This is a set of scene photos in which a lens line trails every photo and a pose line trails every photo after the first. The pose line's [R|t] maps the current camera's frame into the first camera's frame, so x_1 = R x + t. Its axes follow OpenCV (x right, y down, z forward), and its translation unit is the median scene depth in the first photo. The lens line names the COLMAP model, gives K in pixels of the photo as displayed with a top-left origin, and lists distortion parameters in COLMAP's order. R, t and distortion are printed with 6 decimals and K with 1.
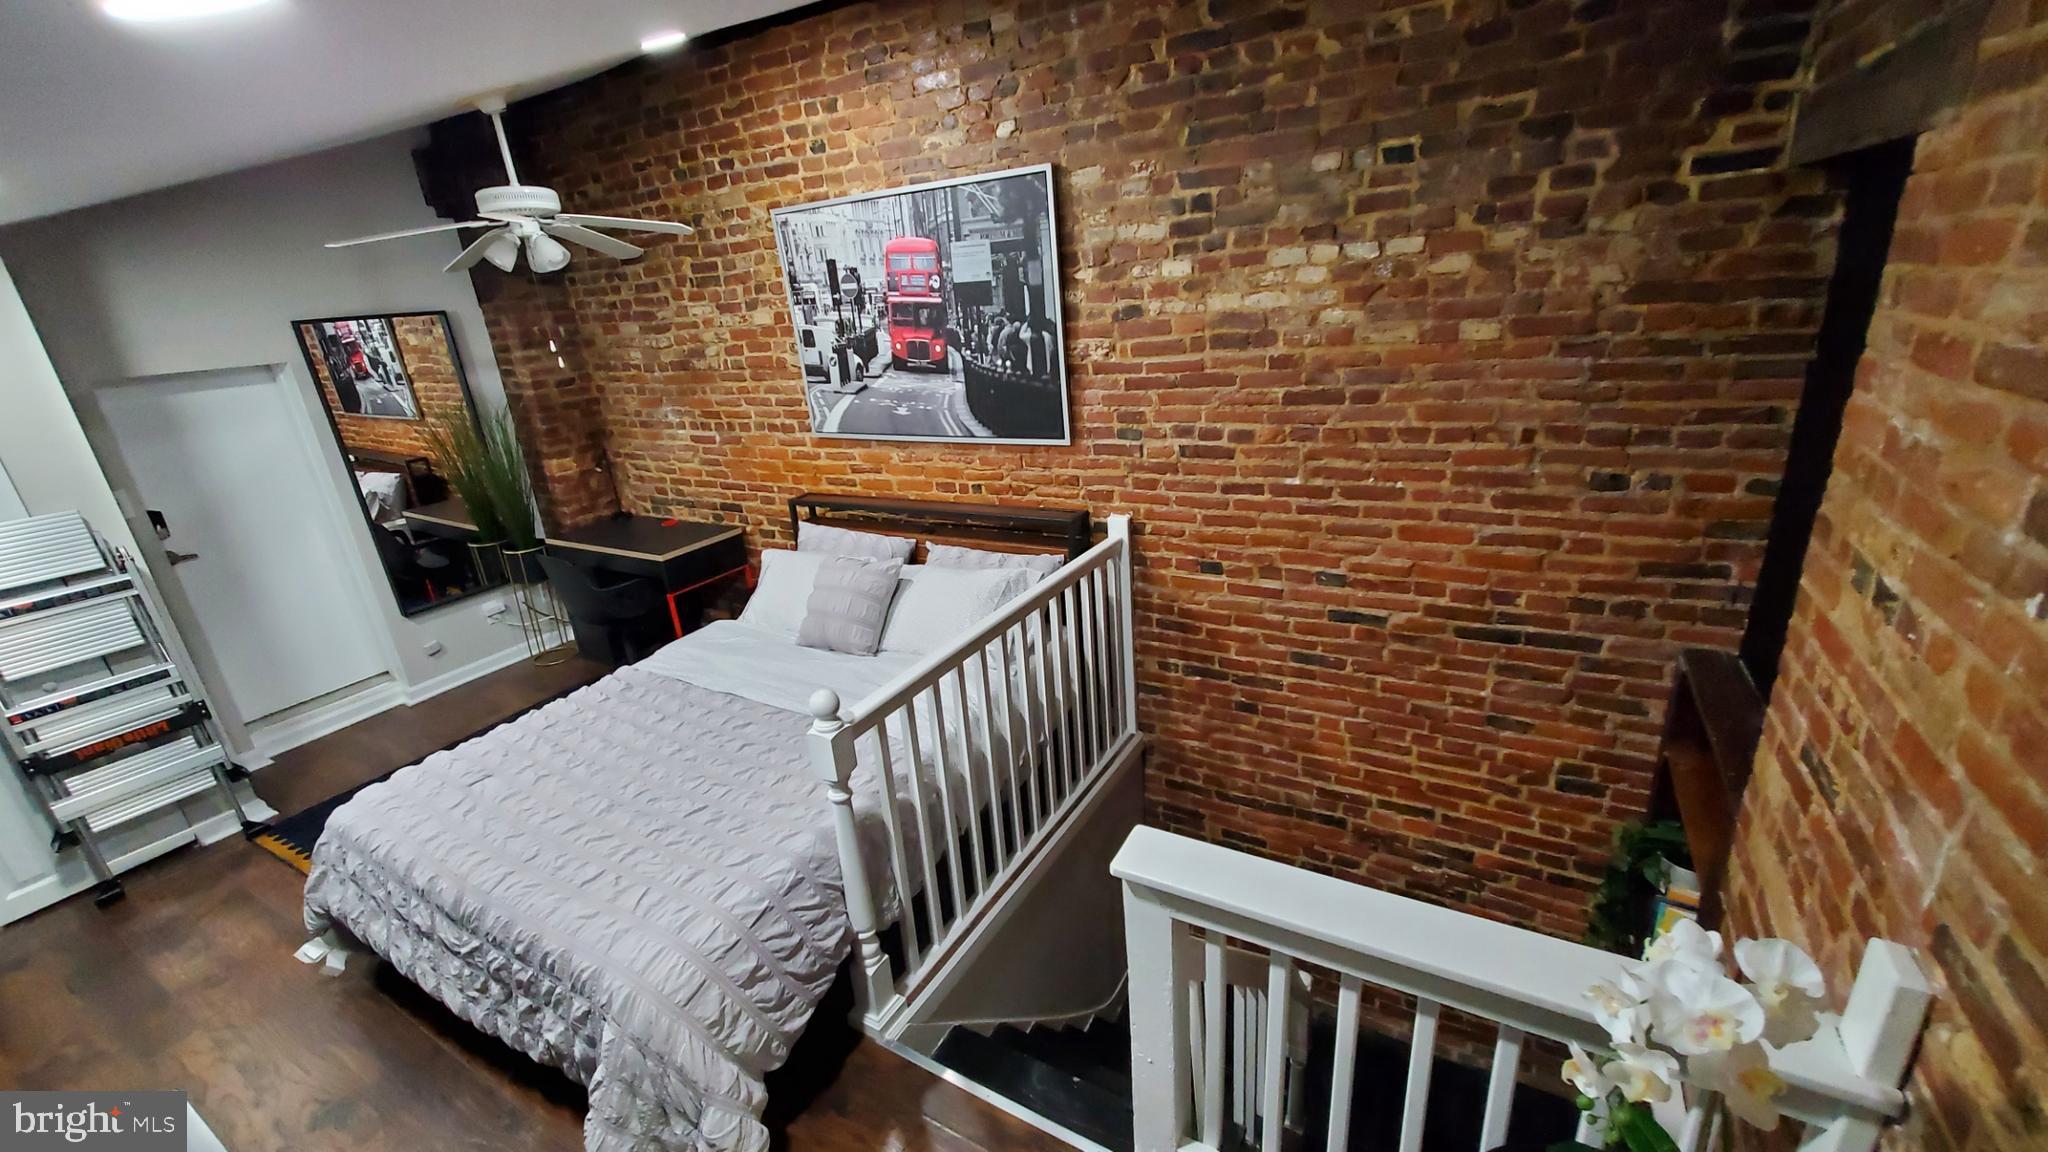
lens RADIAL K [[813.5, 0, 1022.1], [0, 813.5, 584.5], [0, 0, 1]] dist [0.011747, -0.003971]
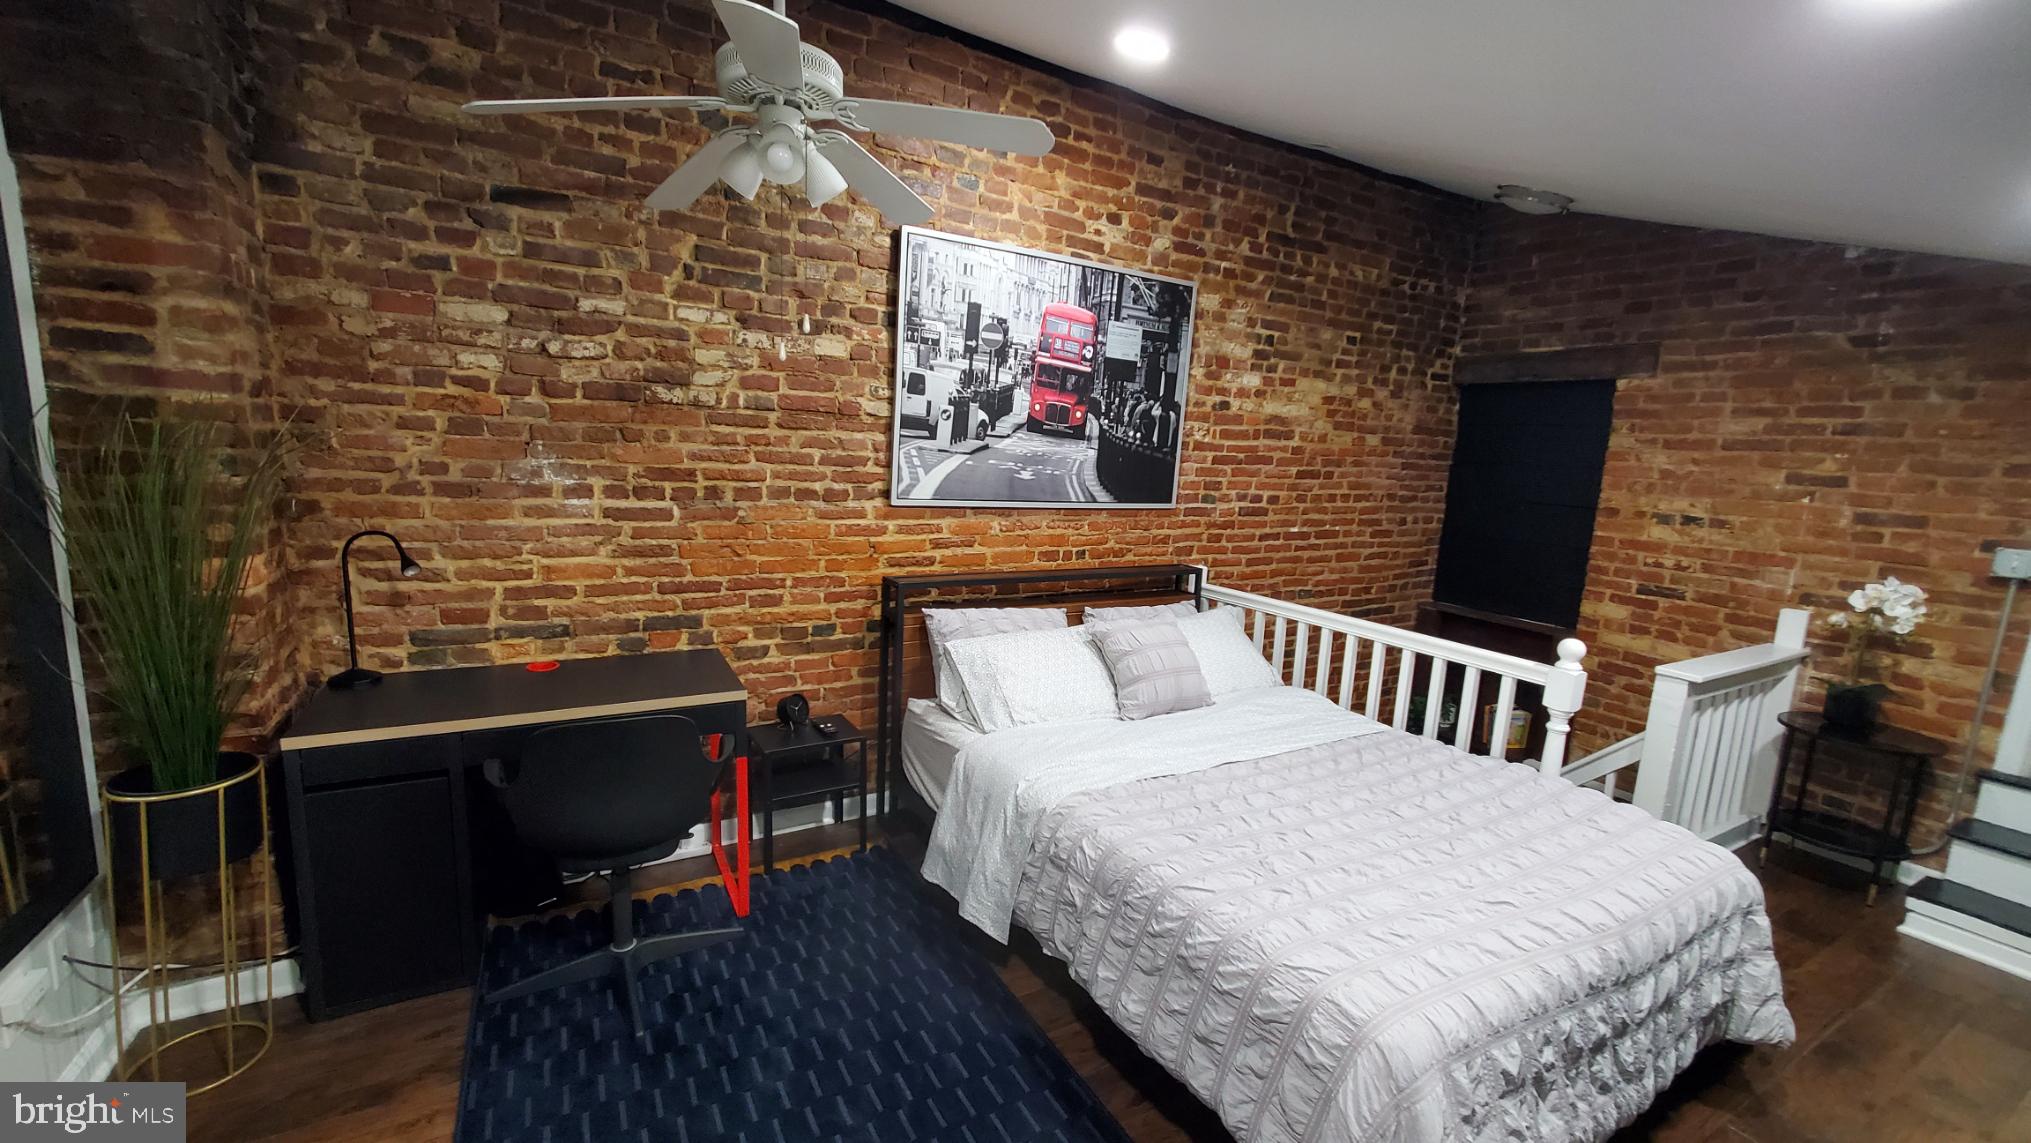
lens RADIAL K [[801.8, 0, 1024.4], [0, 801.8, 575.8], [0, 0, 1]] dist [0.007367, 0.000012]
pose [[0.483996, -0.039209, 0.874191, -1.068258], [0.214093, 0.973941, -0.074849, -0.036008], [-0.848476, 0.223385, 0.479778, 0.655074]]
